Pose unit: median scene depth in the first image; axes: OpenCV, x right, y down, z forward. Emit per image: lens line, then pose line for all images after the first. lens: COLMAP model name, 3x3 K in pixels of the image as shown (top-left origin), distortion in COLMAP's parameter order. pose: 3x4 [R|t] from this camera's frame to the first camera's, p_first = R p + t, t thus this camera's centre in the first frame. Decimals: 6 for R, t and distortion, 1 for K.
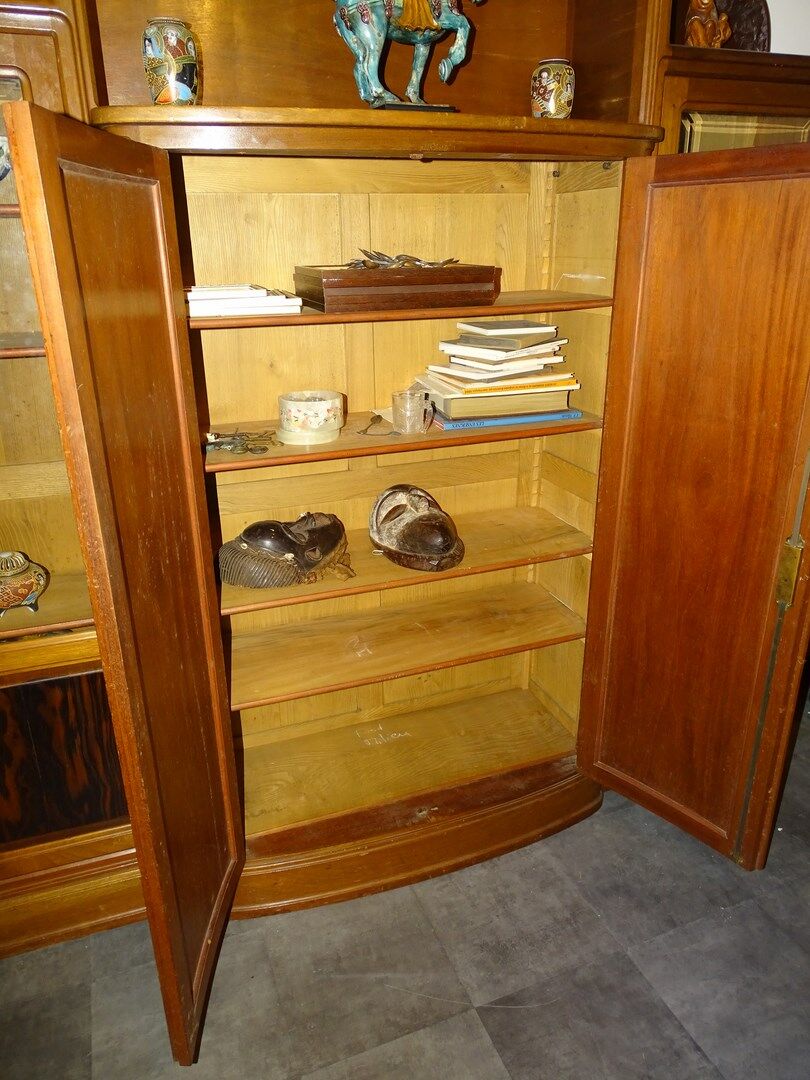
lens RADIAL K [[757.9, 0, 405.0], [0, 757.9, 540.0], [0, 0, 1]] dist [-0.002665, -0.004900]
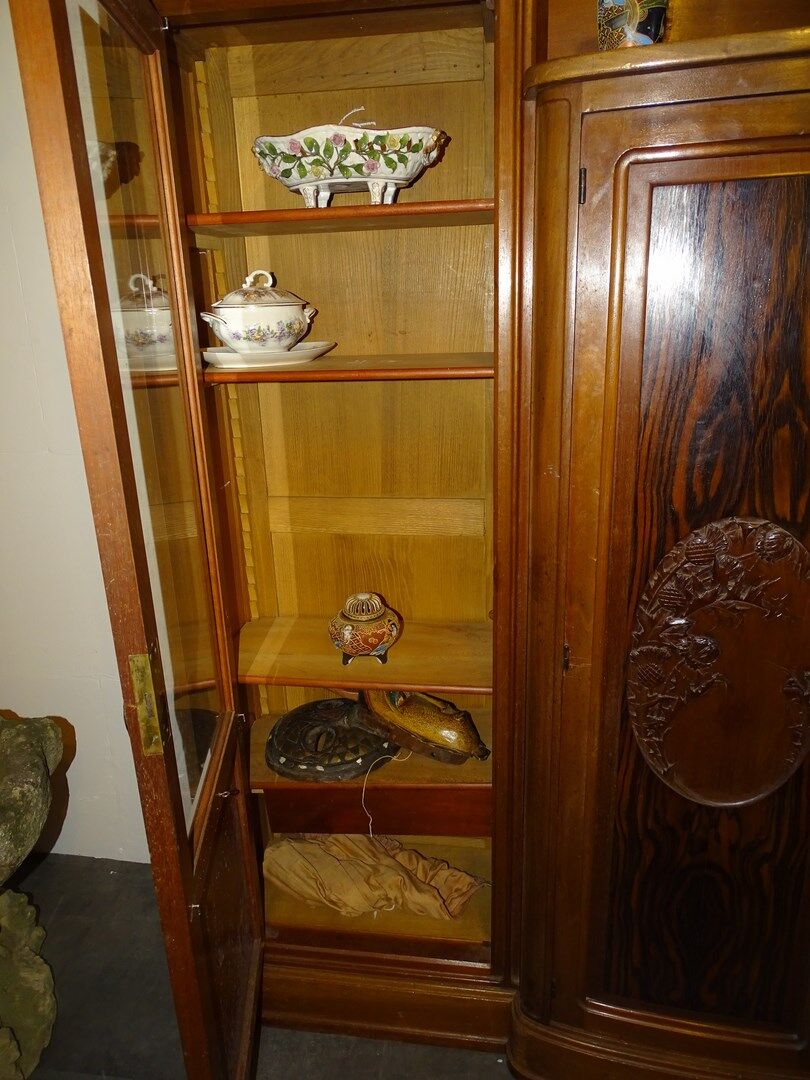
lens RADIAL K [[757.9, 0, 405.0], [0, 757.9, 540.0], [0, 0, 1]] dist [-0.002665, -0.004900]
pose [[0.877602, 0.129395, -0.461597, -0.073279], [-0.151062, 0.988472, -0.010115, -0.044237], [0.454967, 0.078607, 0.887032, 0.209760]]
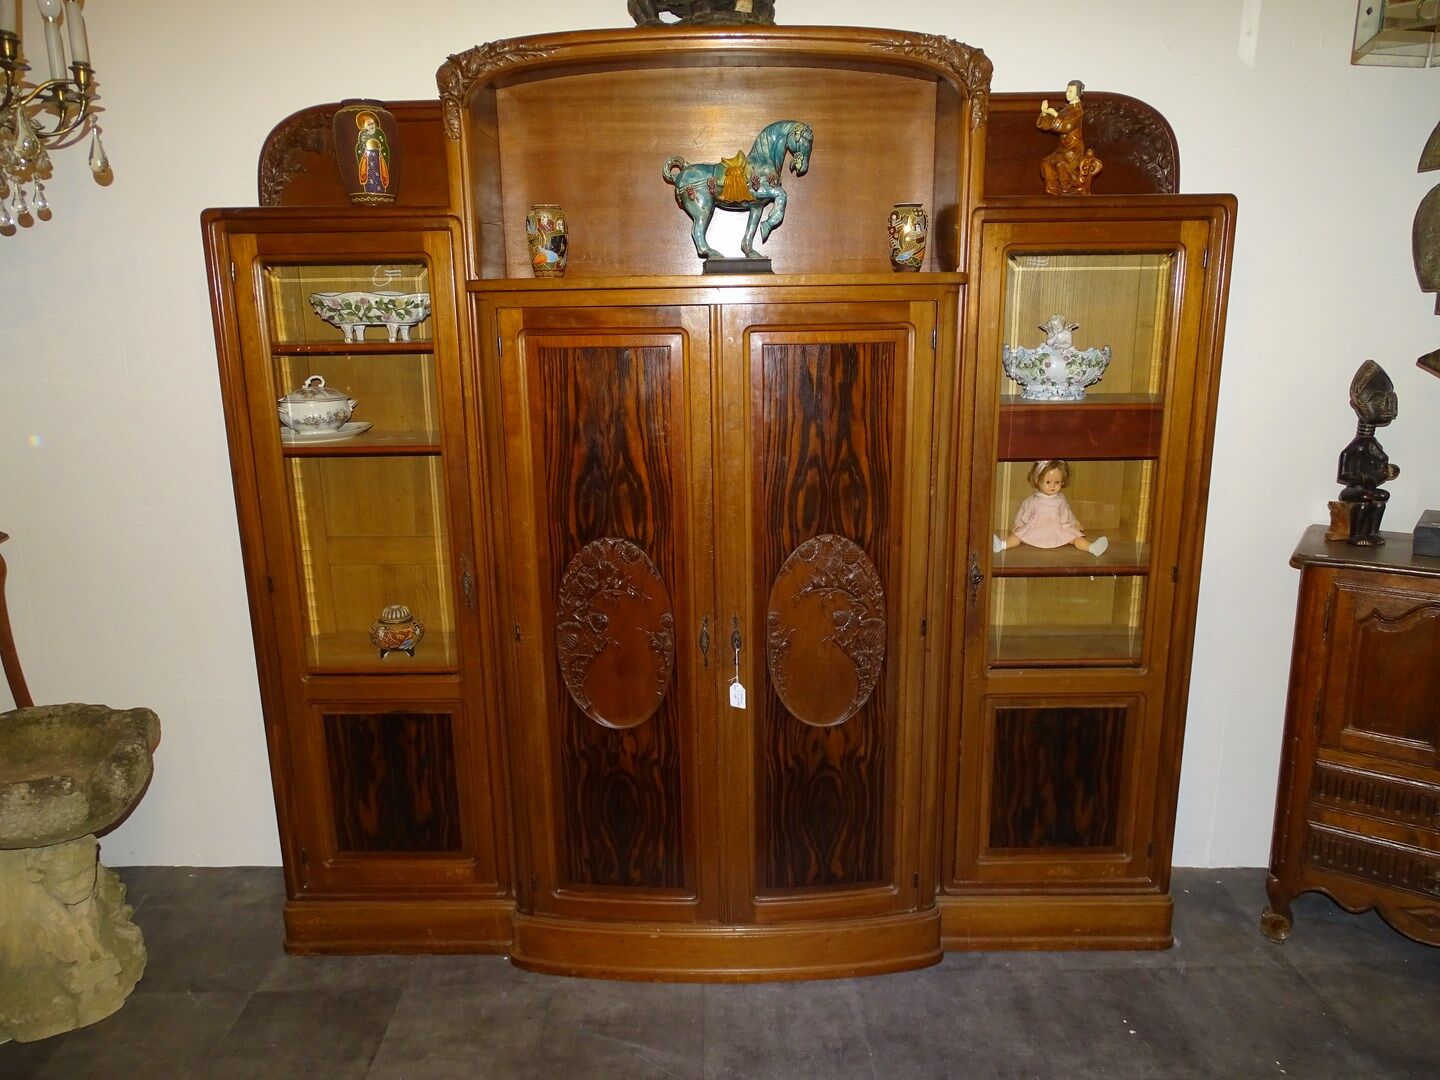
lens RADIAL K [[1009.3, 0, 720.0], [0, 1009.3, 540.0], [0, 0, 1]] dist [0.001170, -0.037322]
pose [[0.935285, 0.078621, -0.345053, 0.513371], [-0.123491, 0.986228, -0.110015, 0.027434], [0.331651, 0.145506, 0.932113, -0.363931]]
